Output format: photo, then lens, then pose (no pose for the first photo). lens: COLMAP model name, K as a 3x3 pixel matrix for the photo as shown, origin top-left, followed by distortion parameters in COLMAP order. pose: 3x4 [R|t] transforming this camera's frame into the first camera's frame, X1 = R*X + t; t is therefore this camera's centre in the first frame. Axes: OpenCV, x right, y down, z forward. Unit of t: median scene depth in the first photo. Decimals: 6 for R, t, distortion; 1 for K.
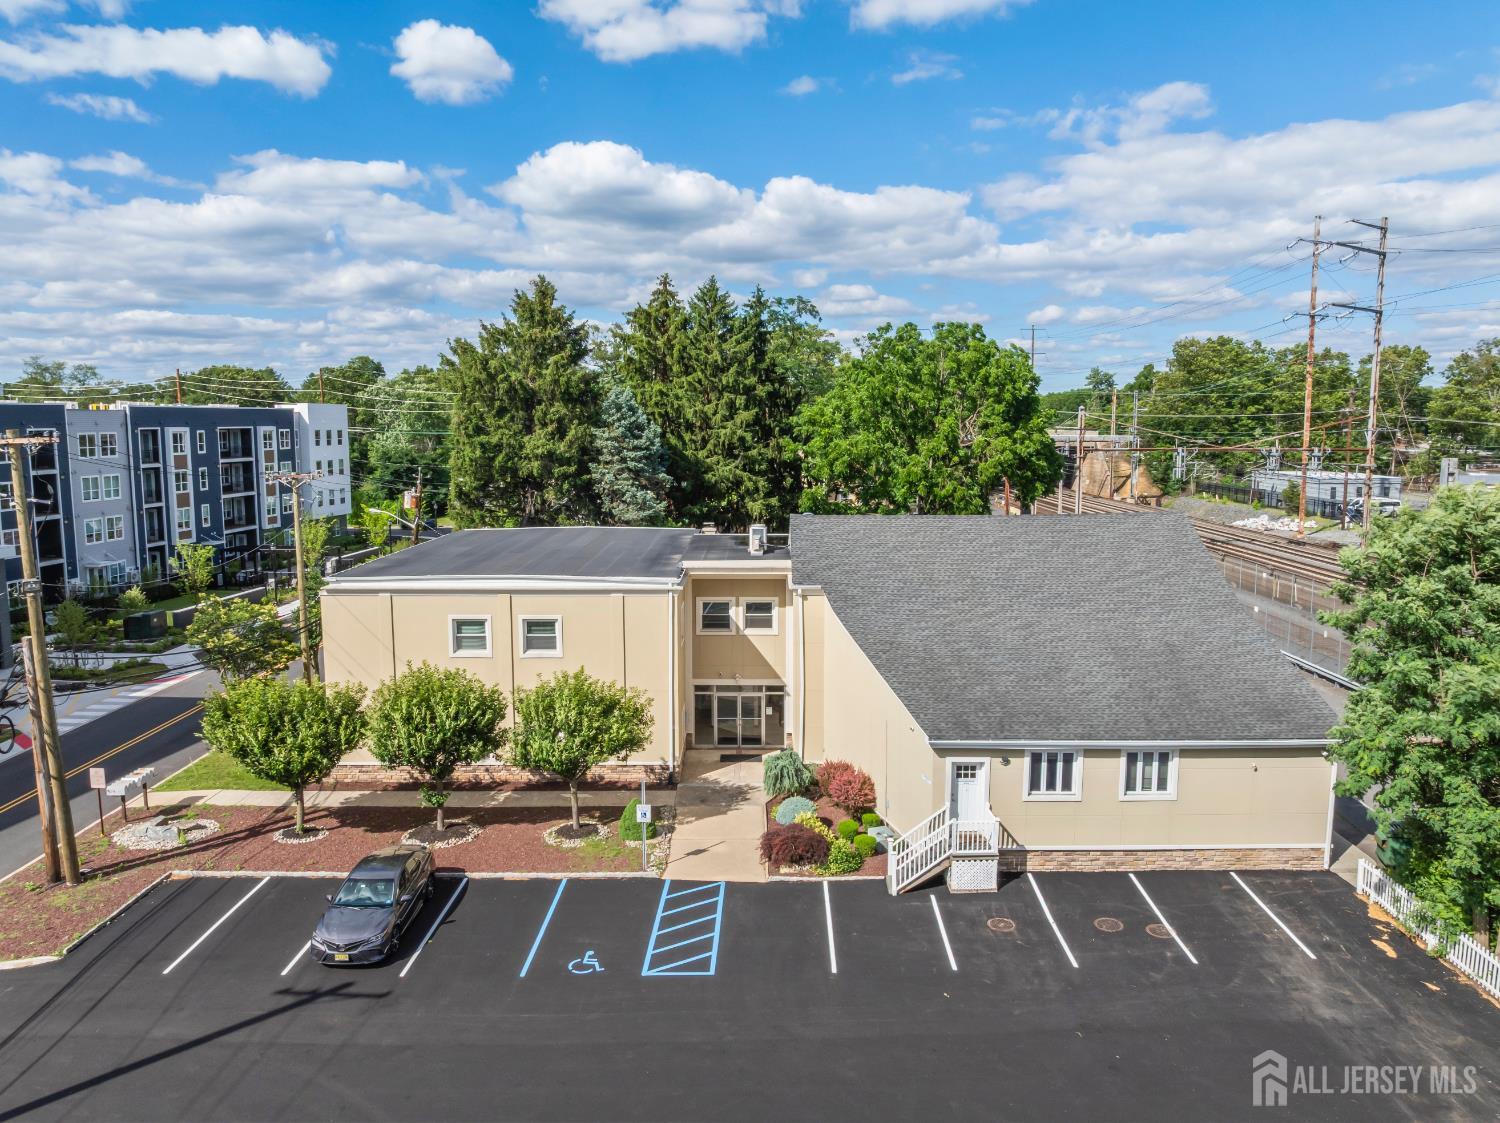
lens RADIAL K [[1060.7, 0, 757.8], [0, 1060.7, 557.0], [0, 0, 1]] dist [-0.037615, 0.000525]
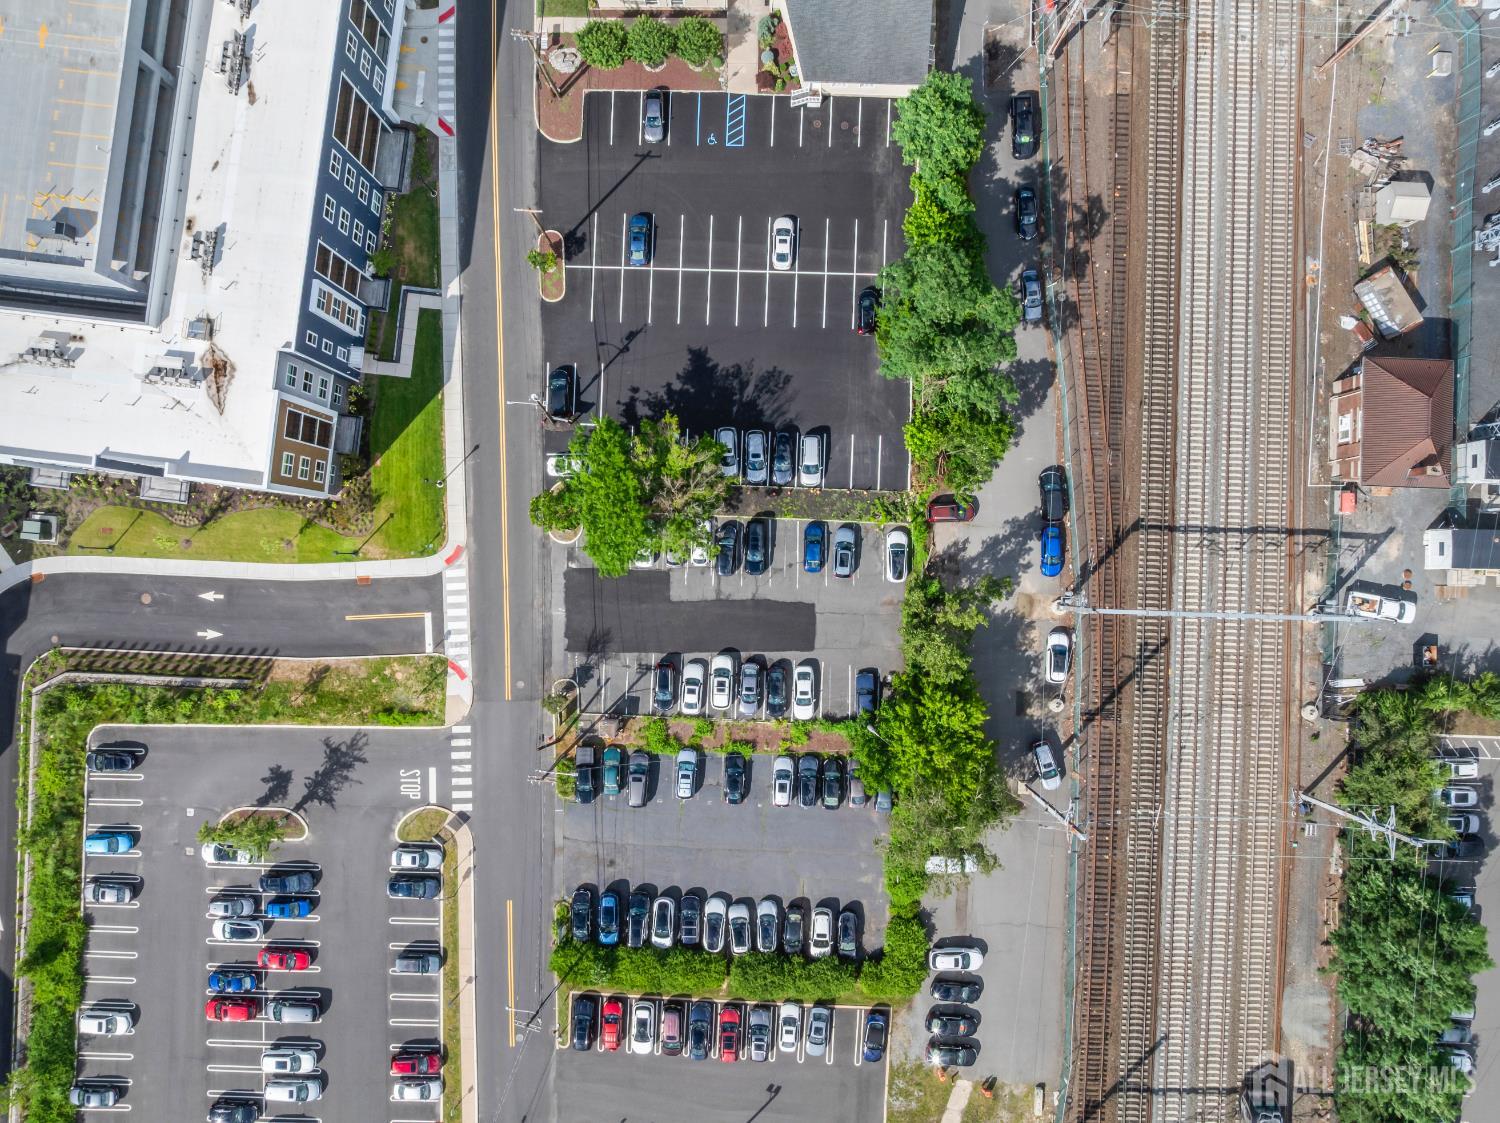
lens RADIAL K [[1060.7, 0, 757.8], [0, 1060.7, 557.0], [0, 0, 1]] dist [-0.037615, 0.000525]
pose [[0.999828, 0.018475, -0.001385, 0.037143], [-0.001231, 0.140852, 0.990030, -2.518225], [0.018486, -0.989858, 0.140851, -0.863558]]
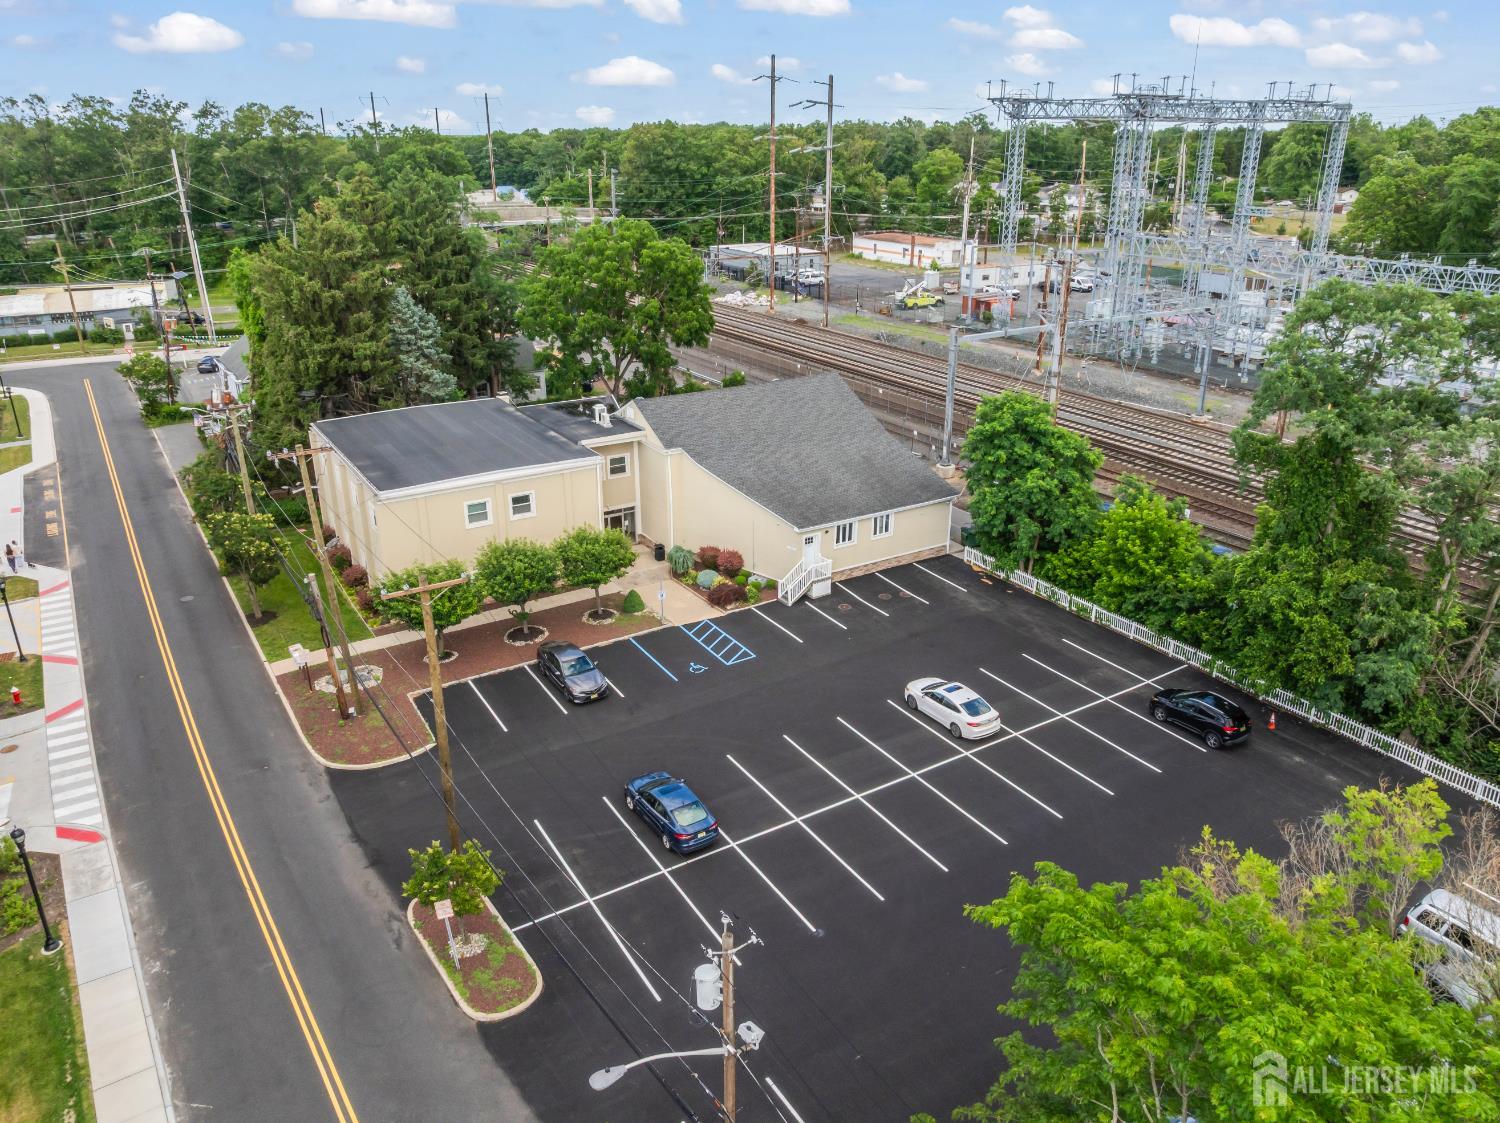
lens RADIAL K [[1050.2, 0, 756.7], [0, 1050.2, 564.8], [0, 0, 1]] dist [-0.030872, 0.001976]
pose [[0.845270, -0.201339, 0.494956, -0.755539], [0.066845, 0.958862, 0.275891, -0.265876], [-0.530142, -0.200117, 0.823955, -0.515860]]
